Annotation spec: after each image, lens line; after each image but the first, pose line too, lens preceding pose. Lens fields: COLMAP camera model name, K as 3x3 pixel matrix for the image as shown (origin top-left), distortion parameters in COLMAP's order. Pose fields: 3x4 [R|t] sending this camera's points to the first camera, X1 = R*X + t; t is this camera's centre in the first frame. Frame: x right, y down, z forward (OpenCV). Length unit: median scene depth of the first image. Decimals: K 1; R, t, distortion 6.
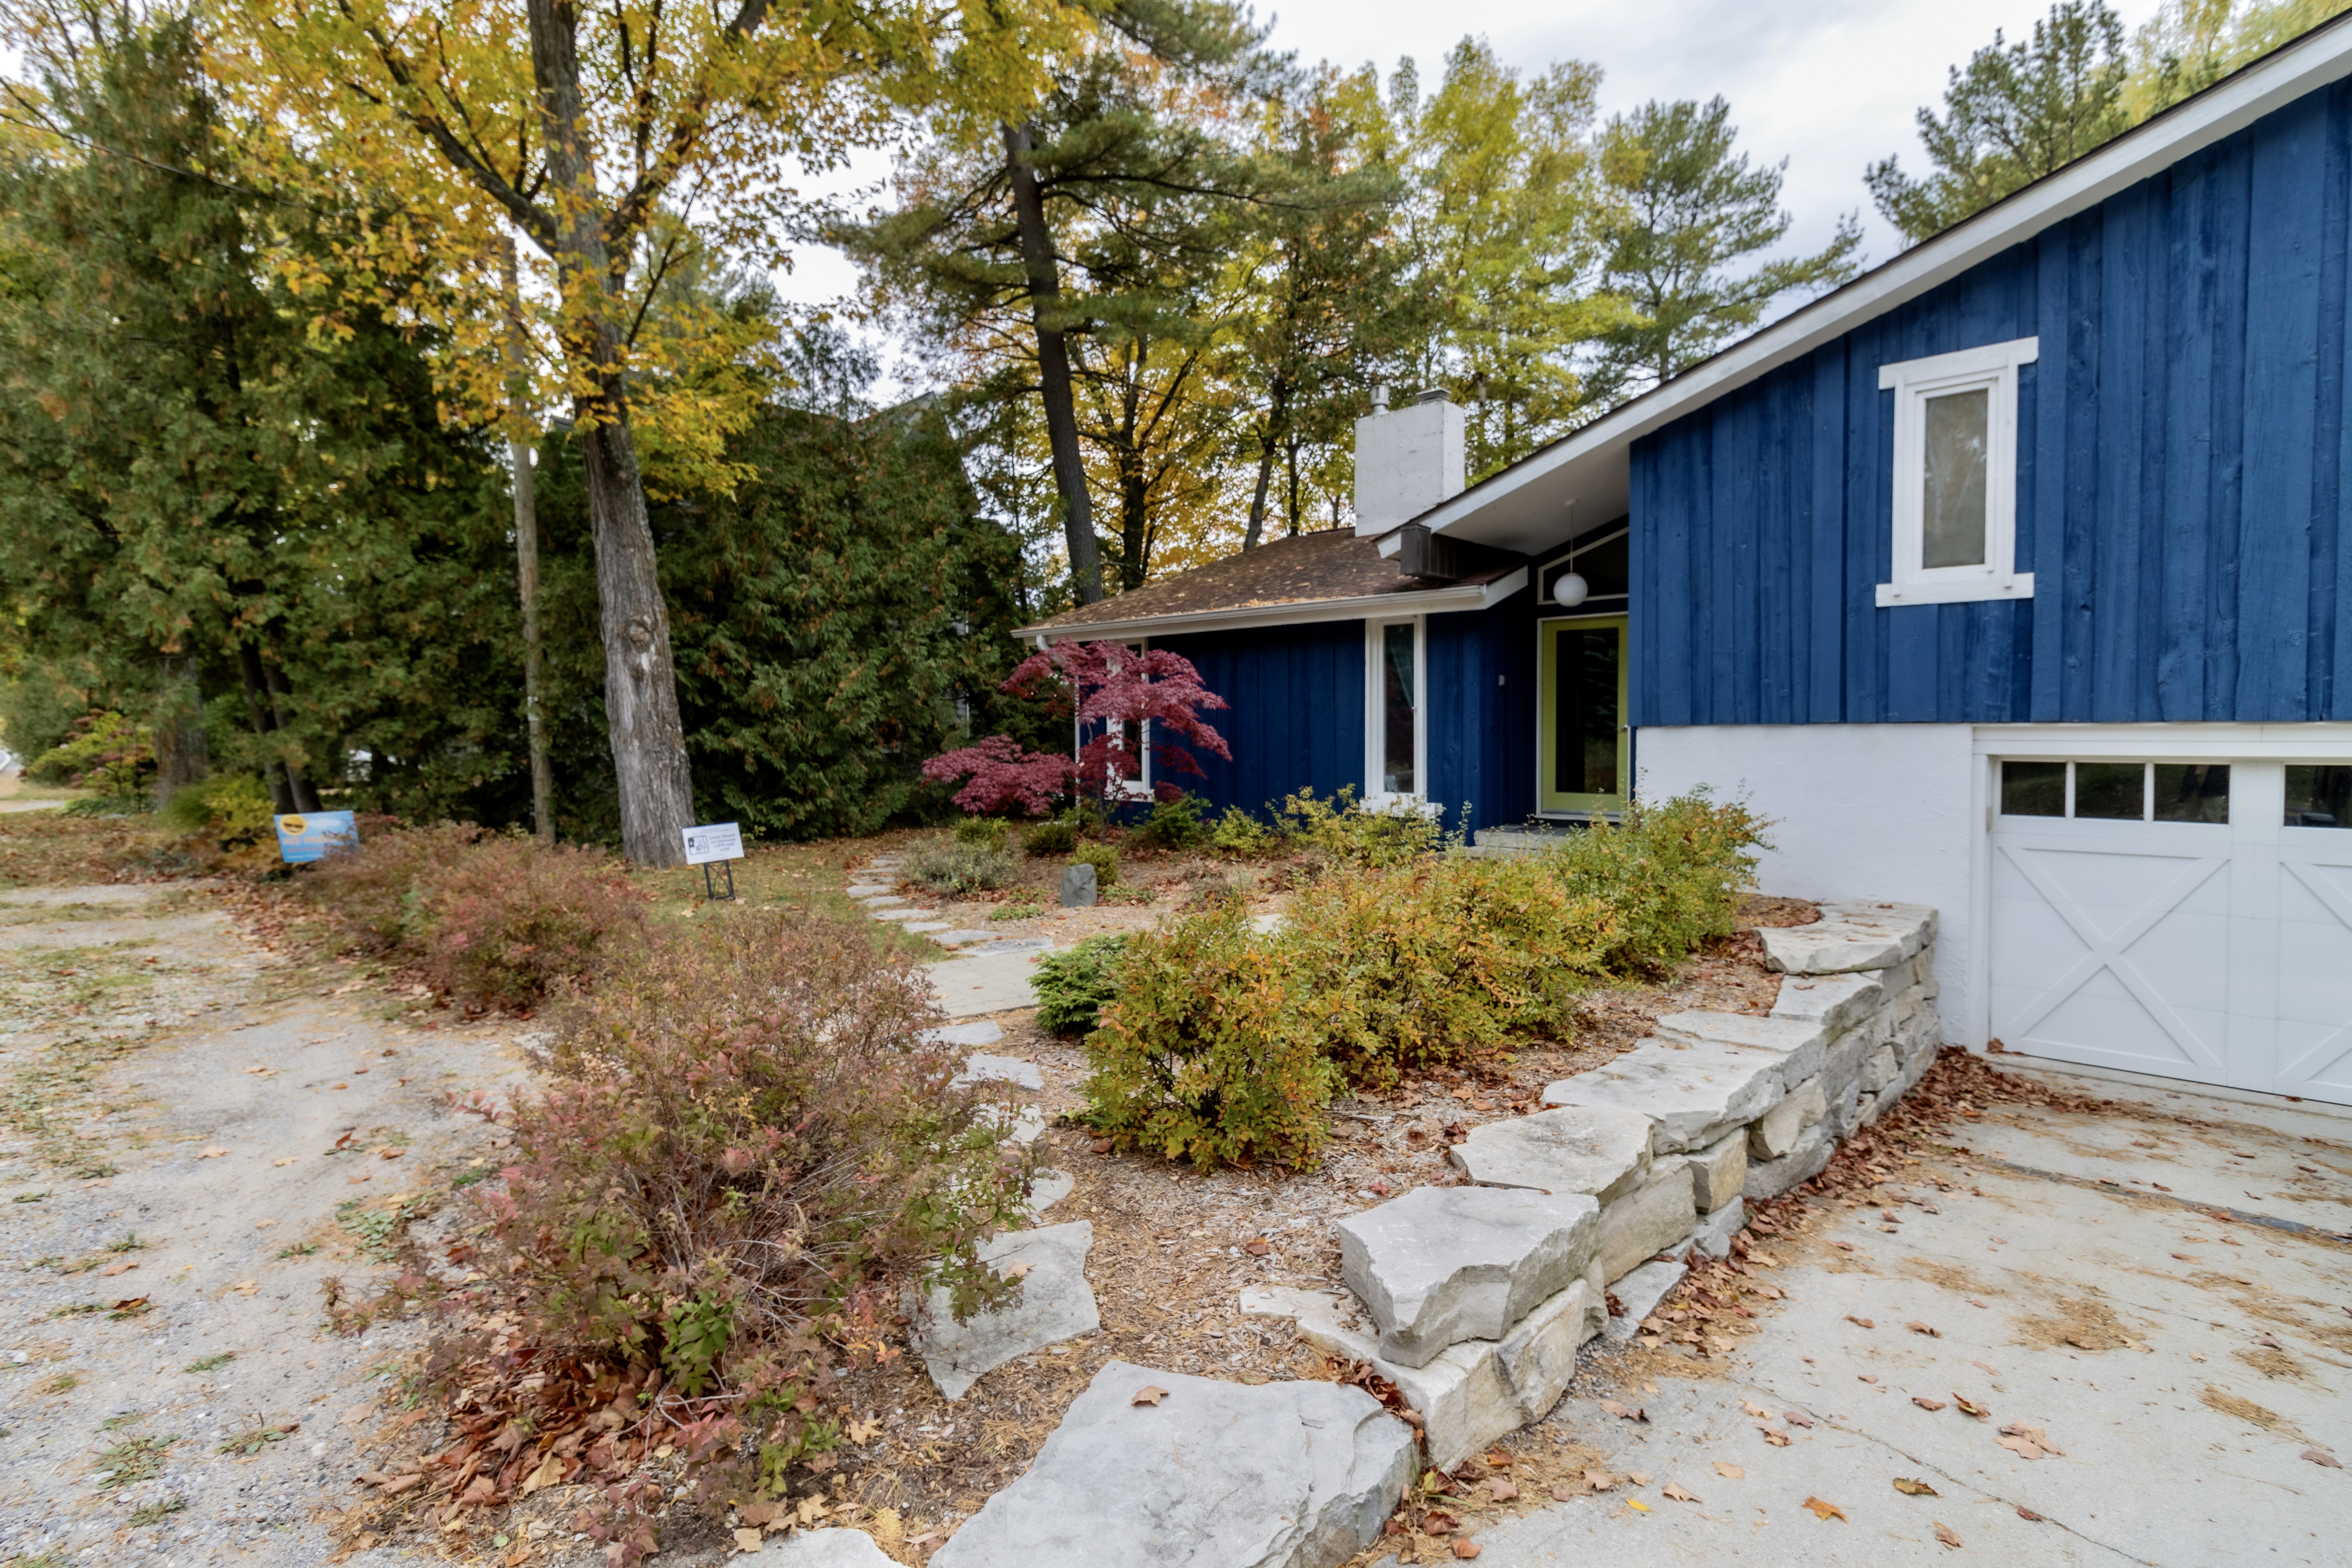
lens RADIAL K [[1085.2, 0, 1174.6], [0, 1085.2, 763.2], [0, 0, 1]] dist [0.001544, 0.000248]
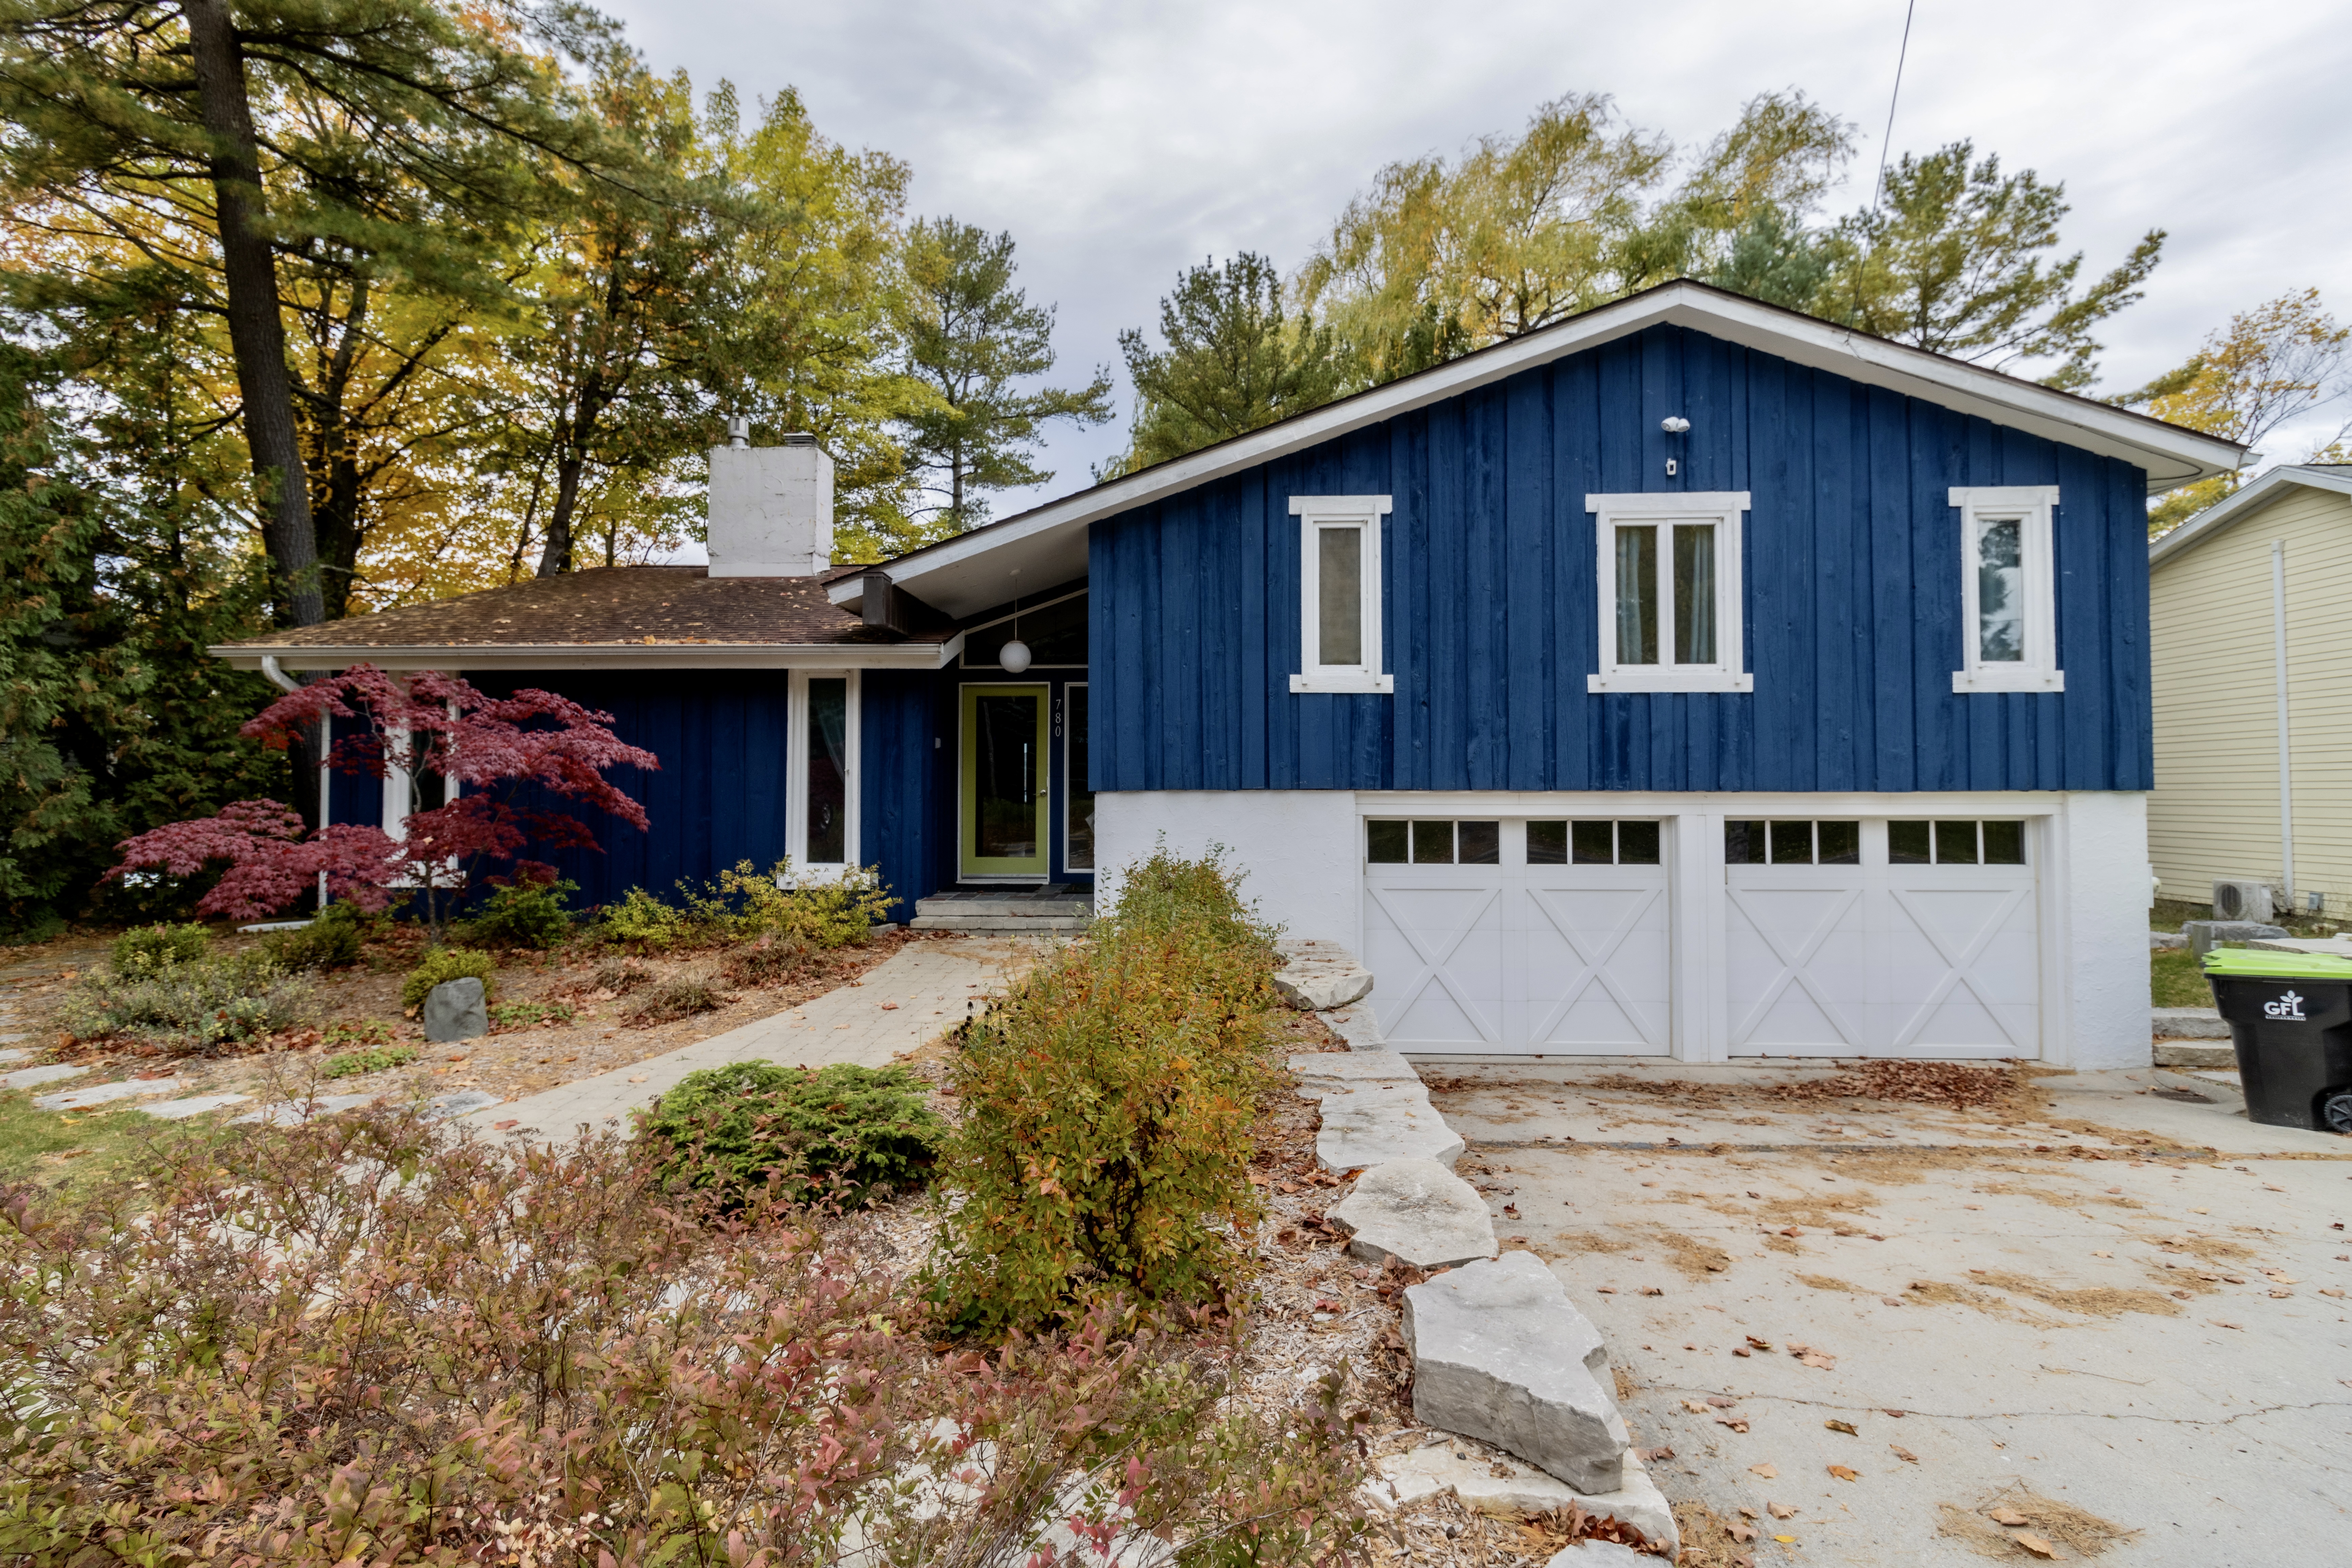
lens RADIAL K [[1085.2, 0, 1174.6], [0, 1085.2, 763.2], [0, 0, 1]] dist [0.001544, 0.000248]
pose [[0.768732, 0.022888, 0.639161, -0.169002], [0.015846, 0.998371, -0.054809, -0.002071], [-0.639374, 0.052261, 0.767118, 0.129638]]
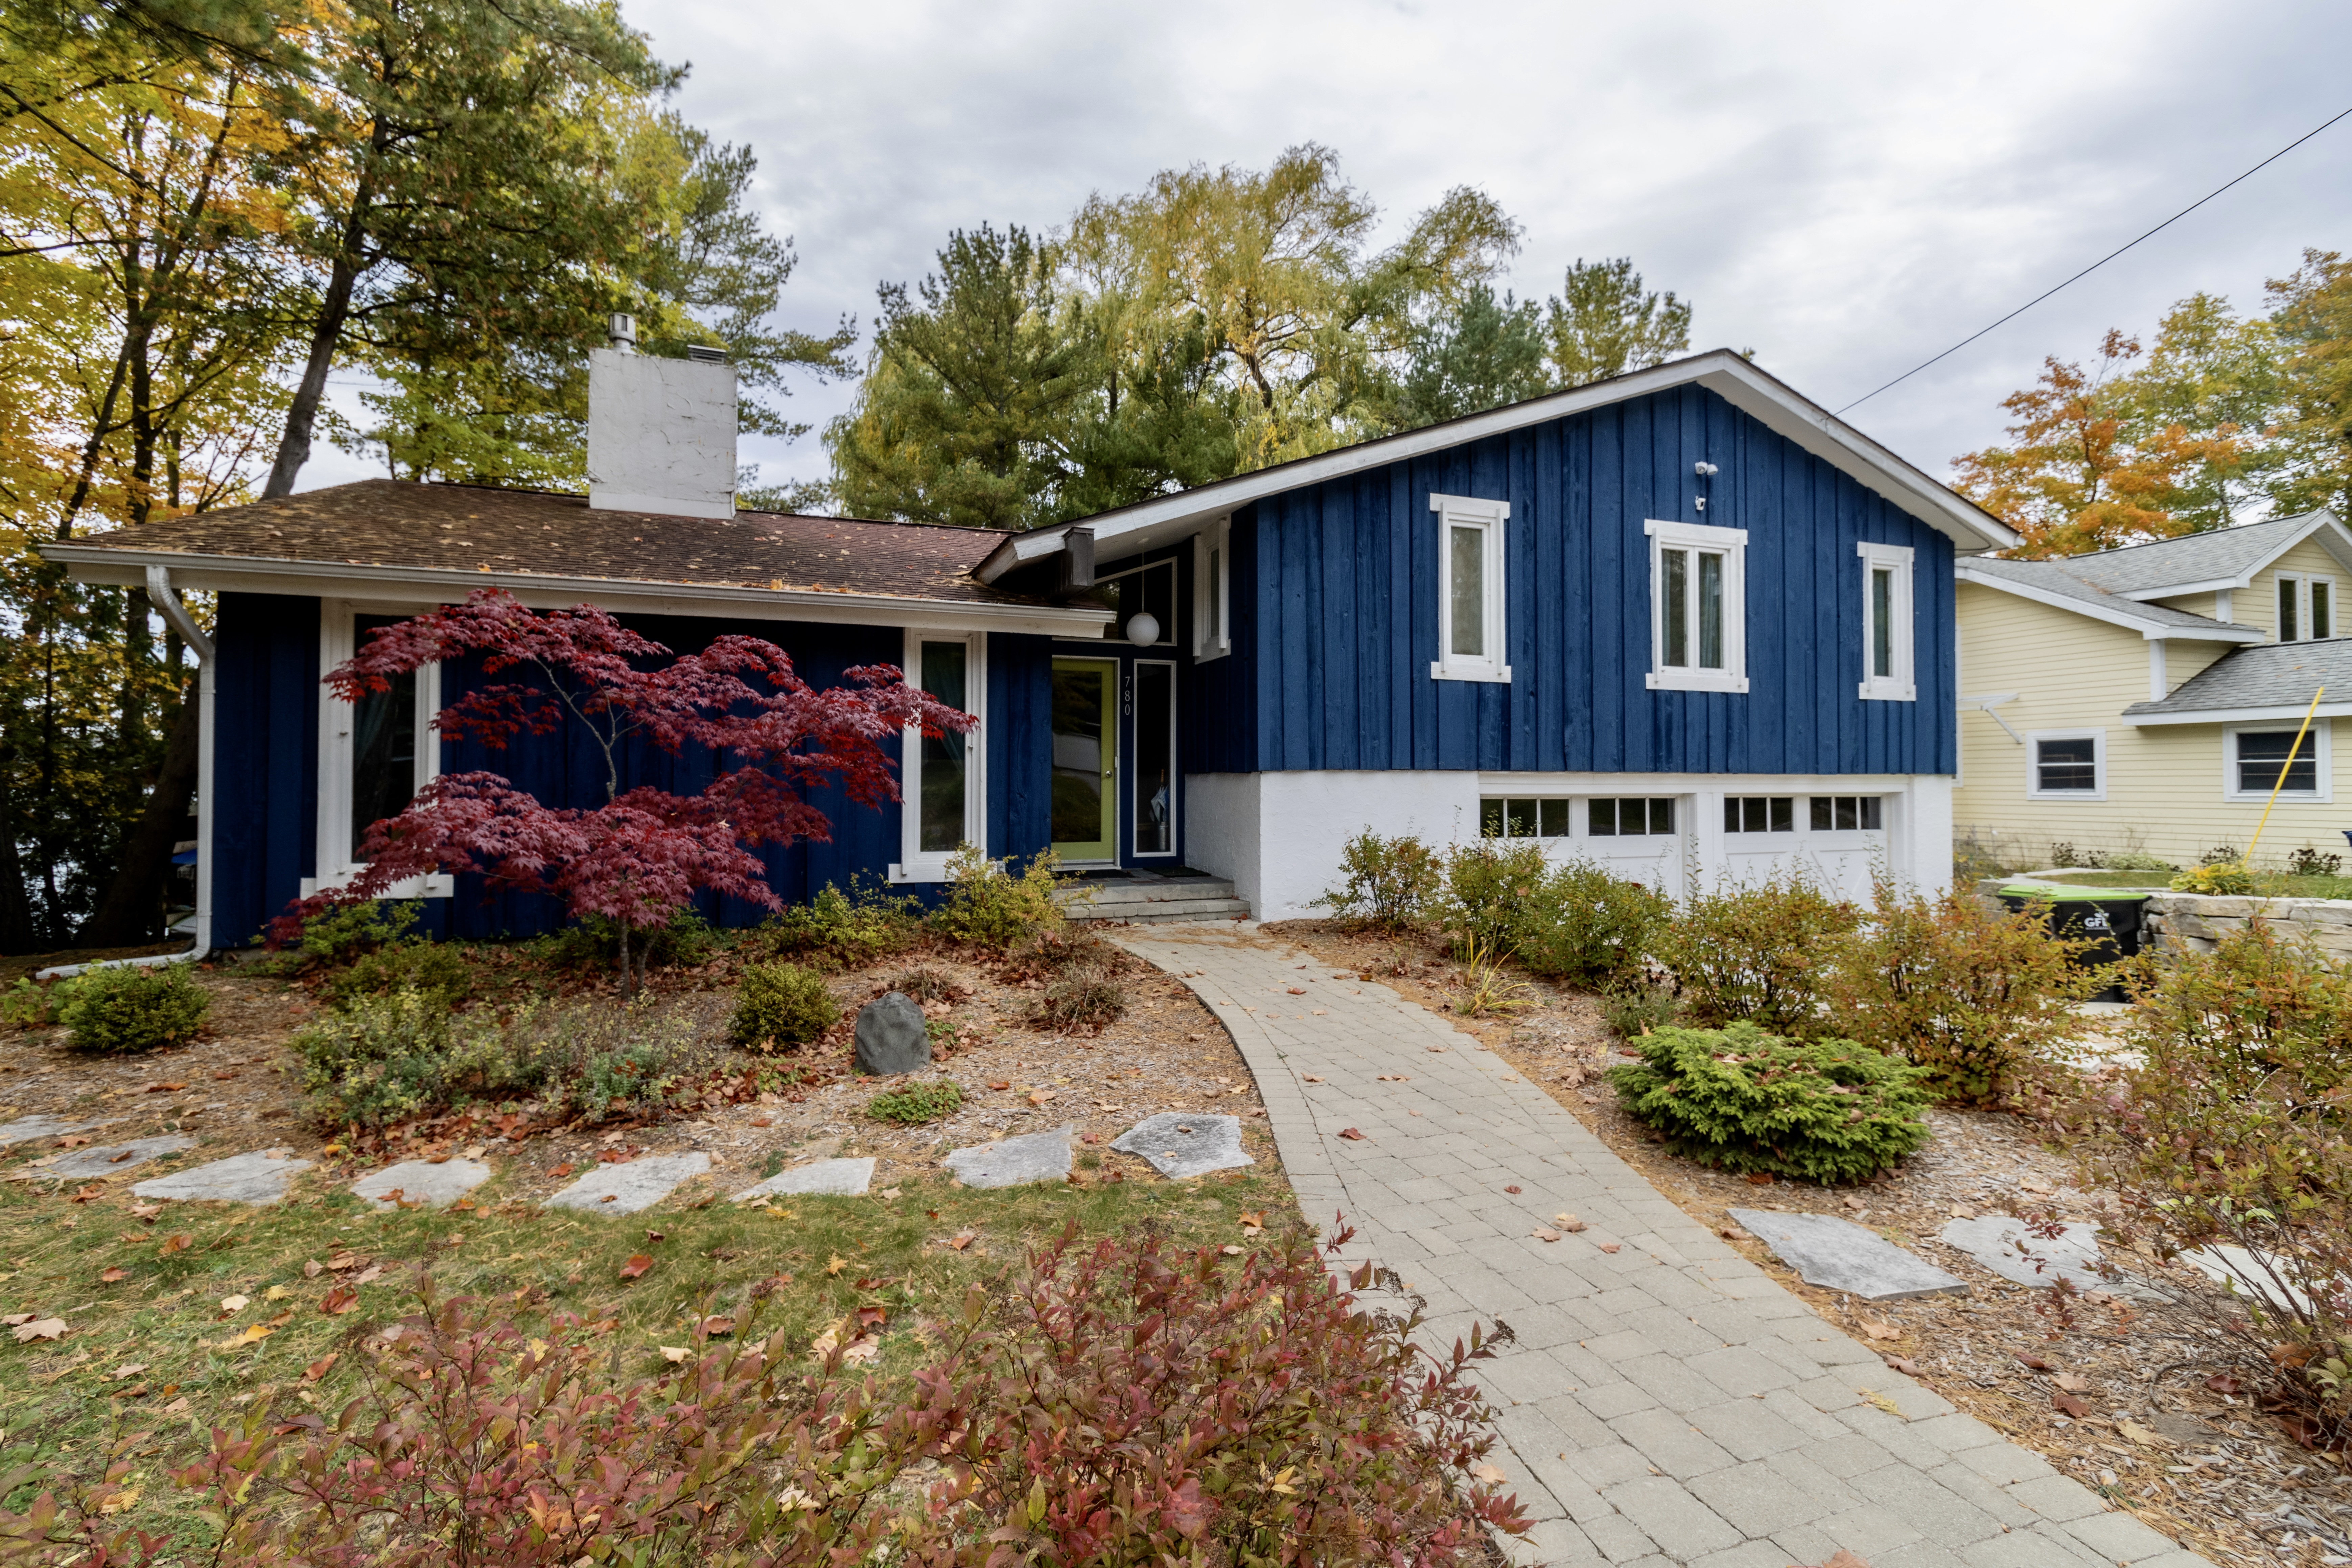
lens RADIAL K [[1075.2, 0, 1157.3], [0, 1075.2, 769.0], [0, 0, 1]] dist [0.001715, -0.000059]
pose [[0.448814, 0.015488, 0.893491, -0.487392], [0.024310, 0.999268, -0.029533, -0.007067], [-0.893294, 0.034976, 0.448109, 0.567739]]
